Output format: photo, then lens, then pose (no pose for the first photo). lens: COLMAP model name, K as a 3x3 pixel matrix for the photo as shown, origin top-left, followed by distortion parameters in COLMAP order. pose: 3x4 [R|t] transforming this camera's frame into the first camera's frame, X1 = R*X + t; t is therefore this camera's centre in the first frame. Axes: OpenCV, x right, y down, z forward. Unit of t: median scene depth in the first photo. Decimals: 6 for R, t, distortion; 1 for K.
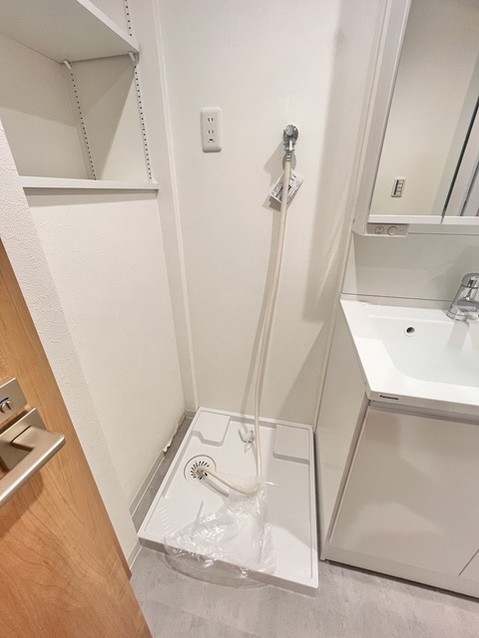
lens RADIAL K [[257.7, 0, 240.0], [0, 257.7, 315.9], [0, 0, 1]] dist [-0.002539, -0.000226]
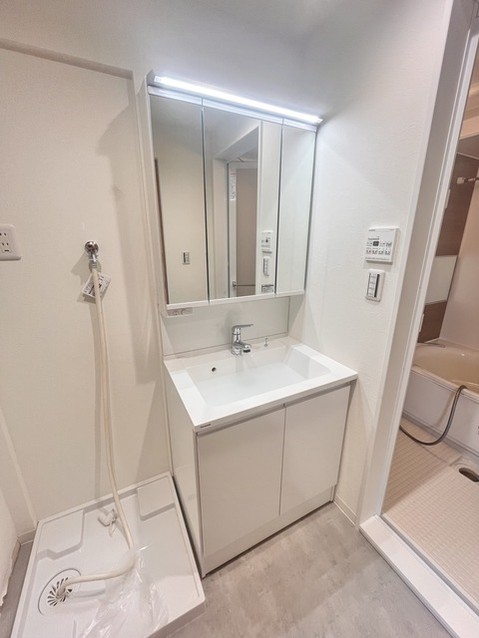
lens RADIAL K [[257.7, 0, 240.0], [0, 257.7, 315.9], [0, 0, 1]] dist [-0.002539, -0.000226]
pose [[0.775377, -0.180442, 0.605170, -0.053772], [0.270994, 0.960661, -0.060775, -0.101793], [-0.570397, 0.211121, 0.793773, -0.296948]]
